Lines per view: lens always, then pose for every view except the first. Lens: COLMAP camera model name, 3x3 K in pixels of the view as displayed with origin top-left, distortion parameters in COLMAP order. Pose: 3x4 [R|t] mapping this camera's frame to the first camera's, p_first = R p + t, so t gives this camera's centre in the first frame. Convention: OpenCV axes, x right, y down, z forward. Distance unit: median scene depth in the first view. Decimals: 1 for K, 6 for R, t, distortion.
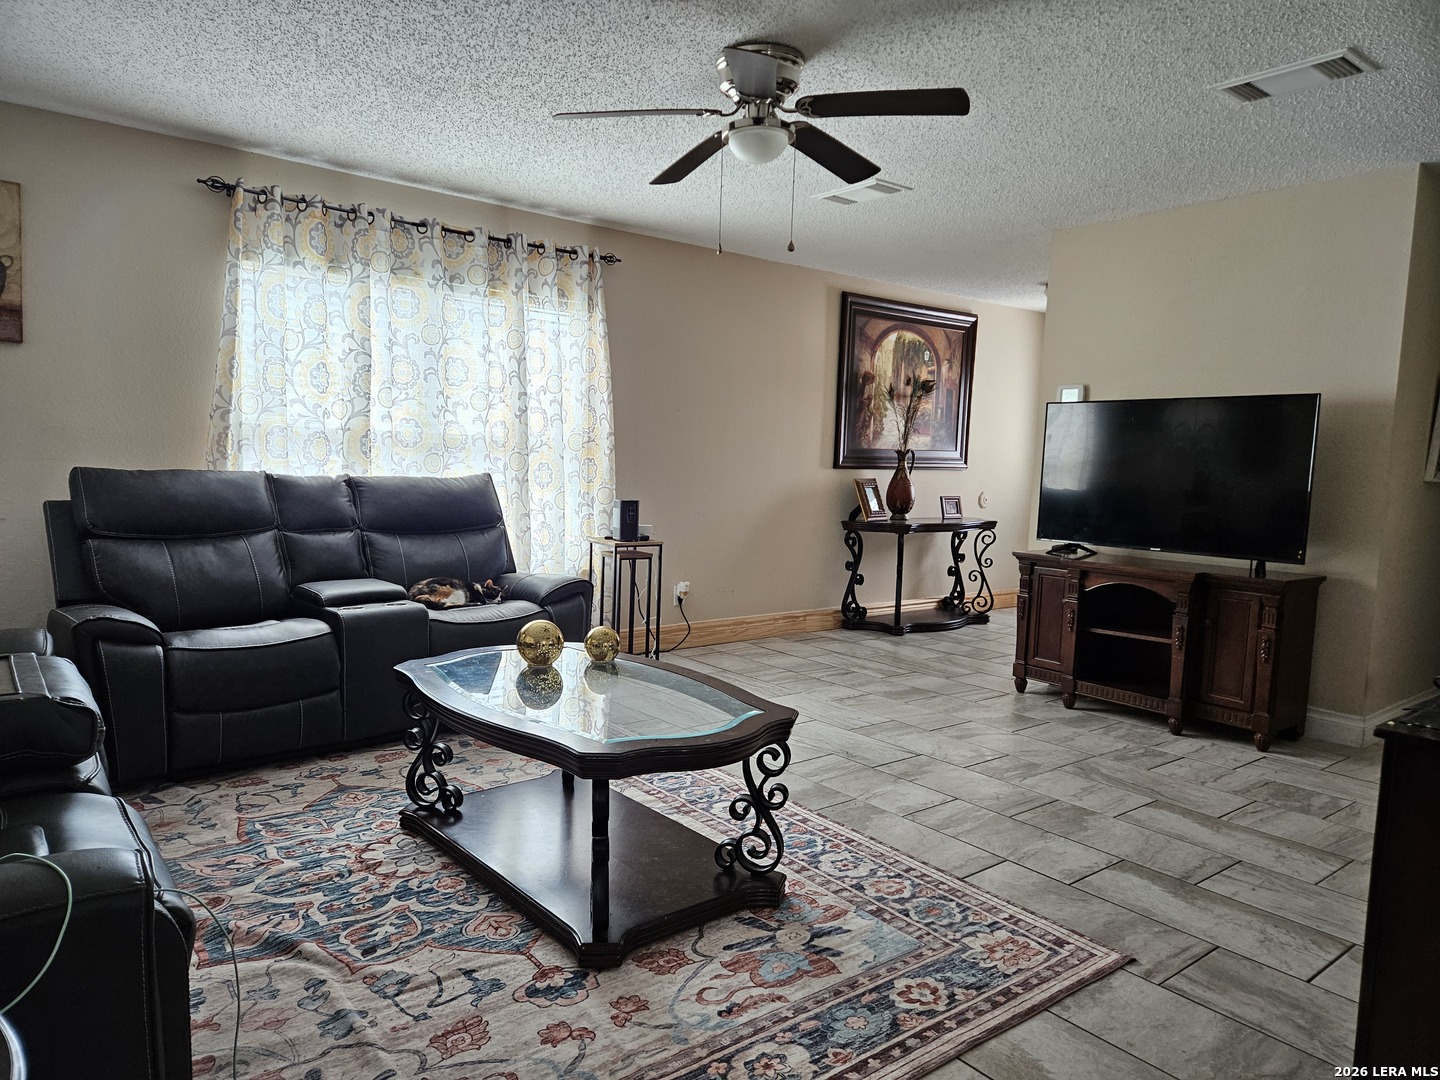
lens RADIAL K [[970.1, 0, 708.1], [0, 970.1, 546.5], [0, 0, 1]] dist [0.047952, -0.004581]
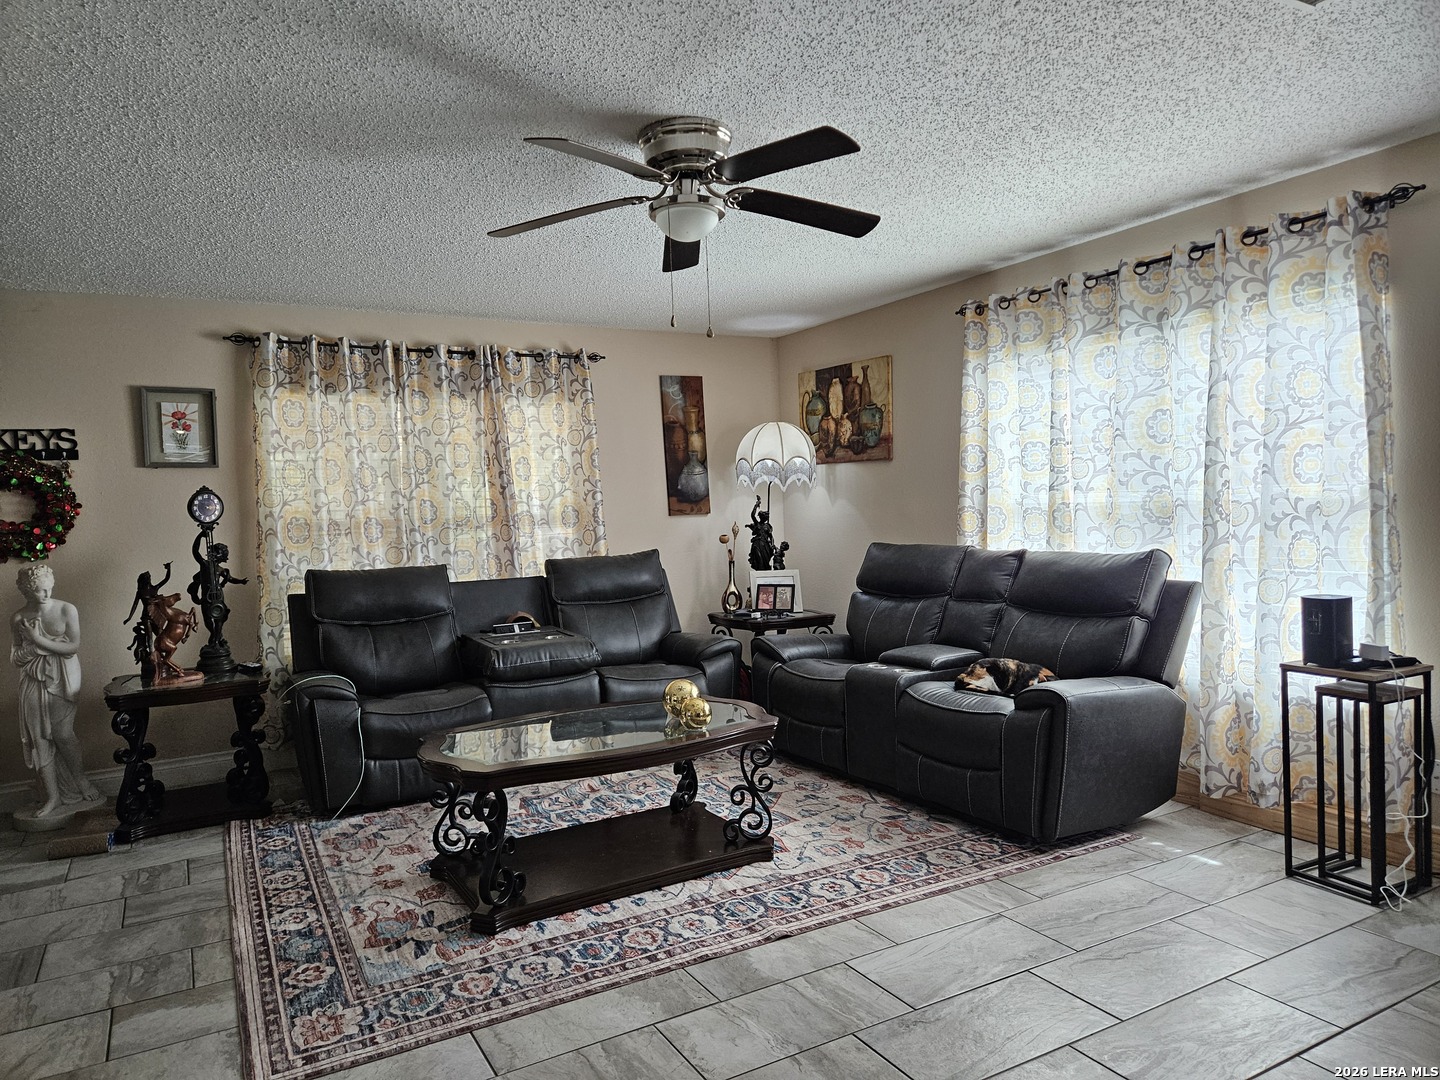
lens RADIAL K [[970.1, 0, 710.8], [0, 970.1, 540.1], [0, 0, 1]] dist [0.047952, -0.004581]
pose [[-0.170099, 0.024680, -0.985118, 1.195740], [-0.058956, 0.997641, 0.035174, -0.172965], [0.983662, 0.064061, -0.168243, 1.449822]]
